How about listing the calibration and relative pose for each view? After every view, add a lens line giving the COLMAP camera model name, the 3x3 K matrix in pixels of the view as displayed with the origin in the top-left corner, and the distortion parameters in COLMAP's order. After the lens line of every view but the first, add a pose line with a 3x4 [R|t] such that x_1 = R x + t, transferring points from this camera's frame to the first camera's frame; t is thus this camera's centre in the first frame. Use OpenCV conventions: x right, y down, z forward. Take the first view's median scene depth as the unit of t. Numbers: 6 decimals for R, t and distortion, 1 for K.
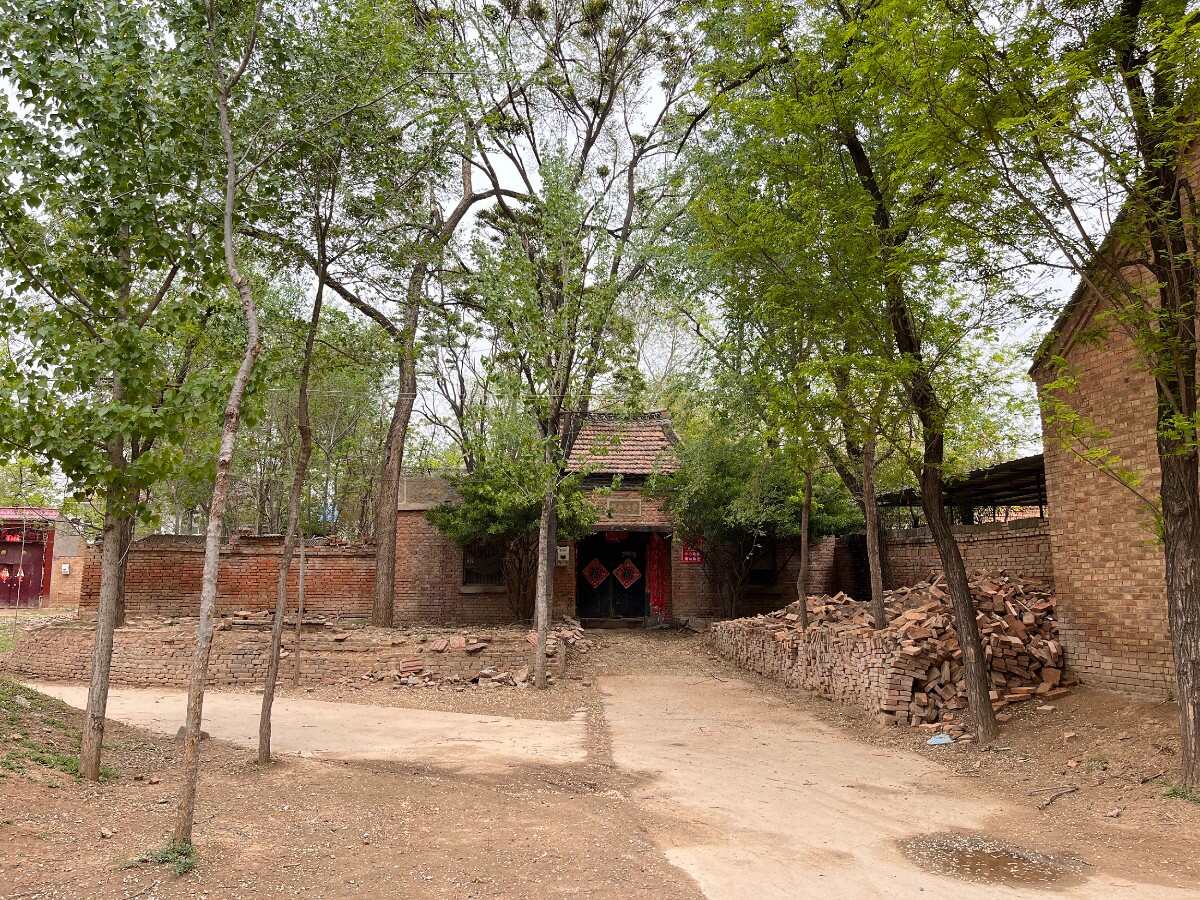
lens RADIAL K [[928.0, 0, 600.0], [0, 928.0, 450.0], [0, 0, 1]] dist [-0.003138, -0.002799]
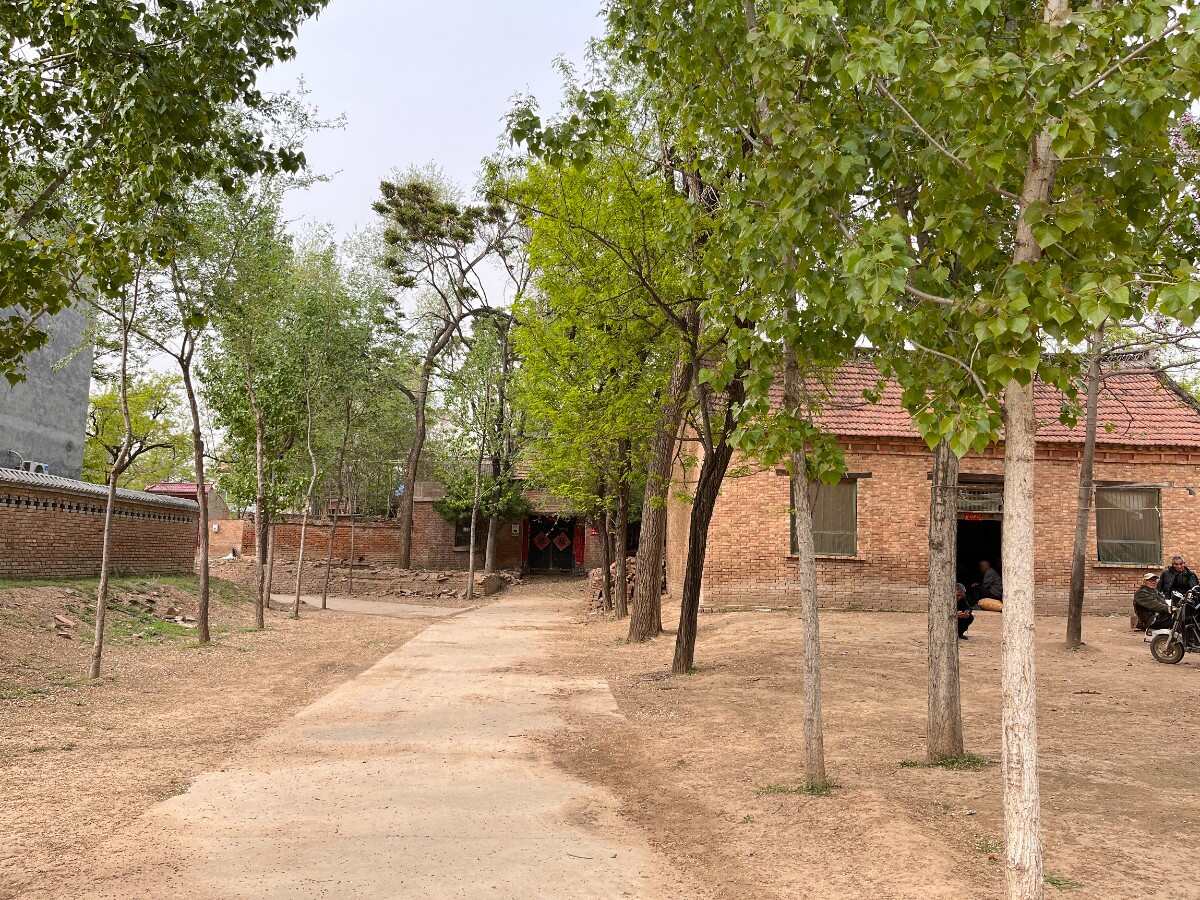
lens RADIAL K [[928.0, 0, 600.0], [0, 928.0, 450.0], [0, 0, 1]] dist [-0.003138, -0.002799]
pose [[0.994303, 0.013459, -0.105734, 0.337164], [-0.009025, 0.999064, 0.042304, -0.119666], [0.106204, -0.041109, 0.993494, -0.746223]]
